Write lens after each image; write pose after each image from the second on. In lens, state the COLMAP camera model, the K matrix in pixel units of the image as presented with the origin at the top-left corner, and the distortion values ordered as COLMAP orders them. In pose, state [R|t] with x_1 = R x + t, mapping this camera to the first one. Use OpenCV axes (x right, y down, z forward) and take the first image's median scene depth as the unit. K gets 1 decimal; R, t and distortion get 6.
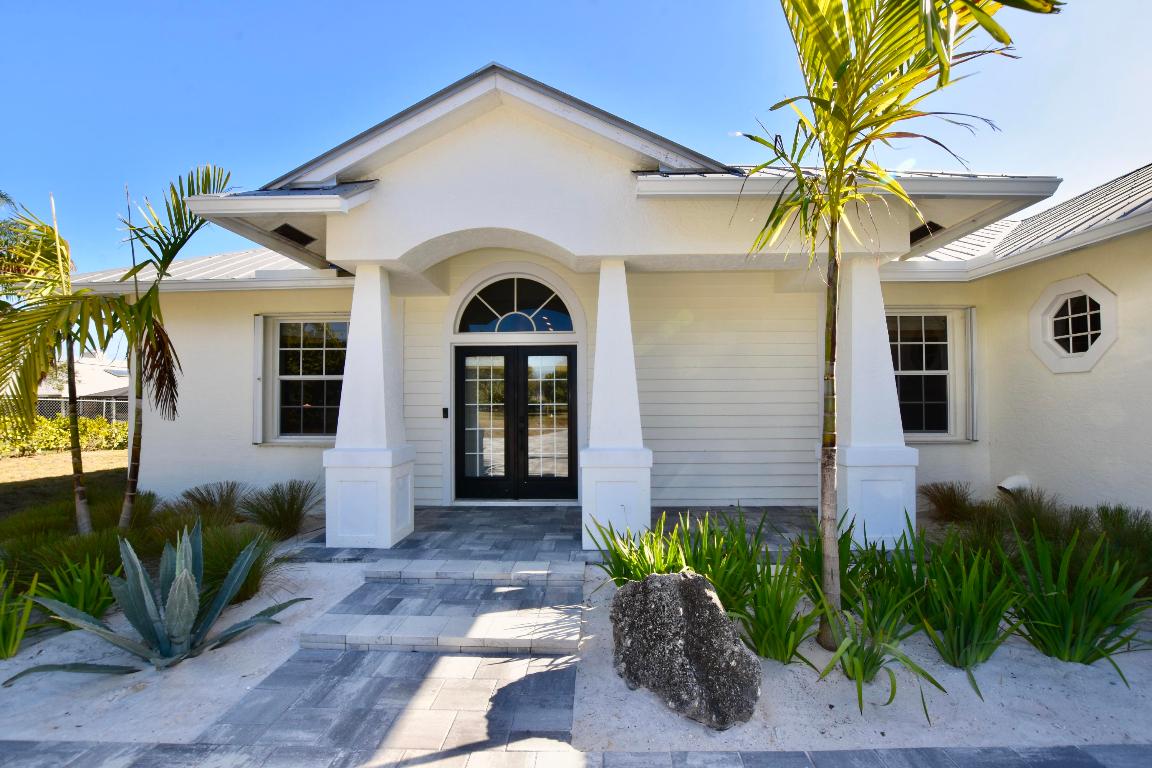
lens RADIAL K [[502.7, 0, 576.6], [0, 502.7, 391.3], [0, 0, 1]] dist [-0.021010, 0.000485]
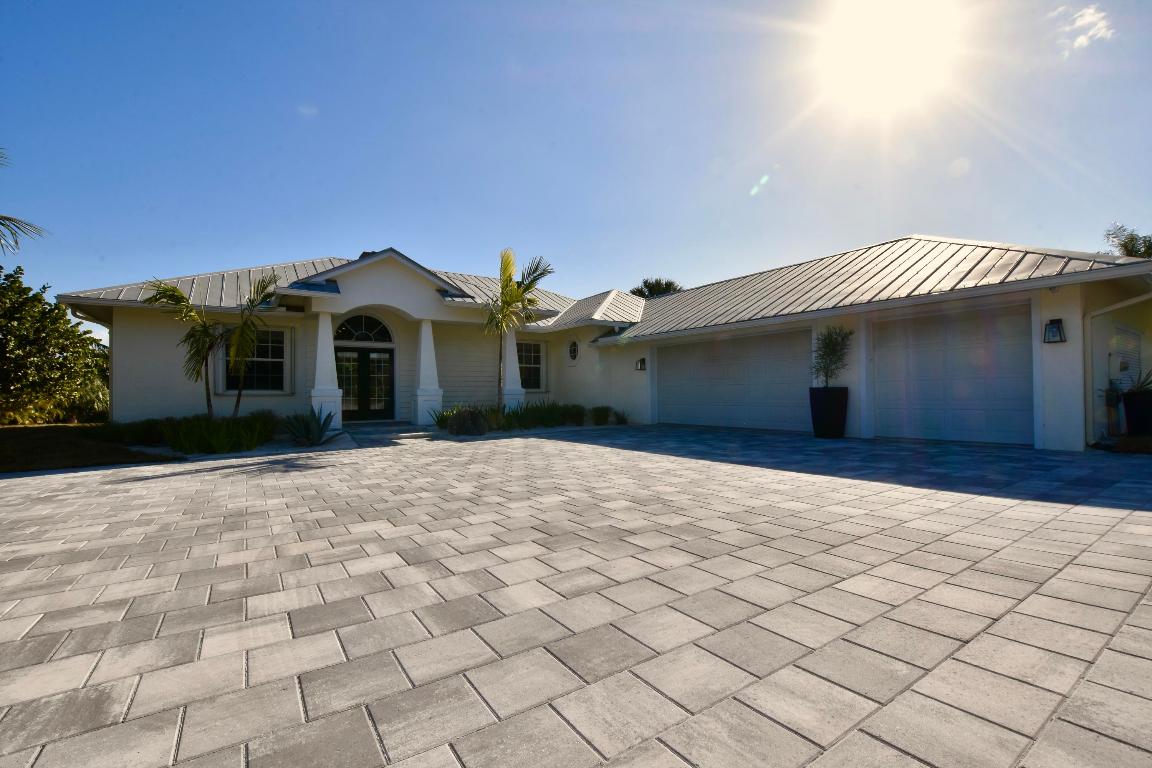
lens RADIAL K [[502.7, 0, 575.5], [0, 502.7, 389.0], [0, 0, 1]] dist [-0.021010, 0.000485]
pose [[0.813287, 0.001951, 0.581859, -0.749834], [-0.002148, 0.999998, -0.000351, 0.097844], [-0.581858, -0.000965, 0.813290, -1.470233]]
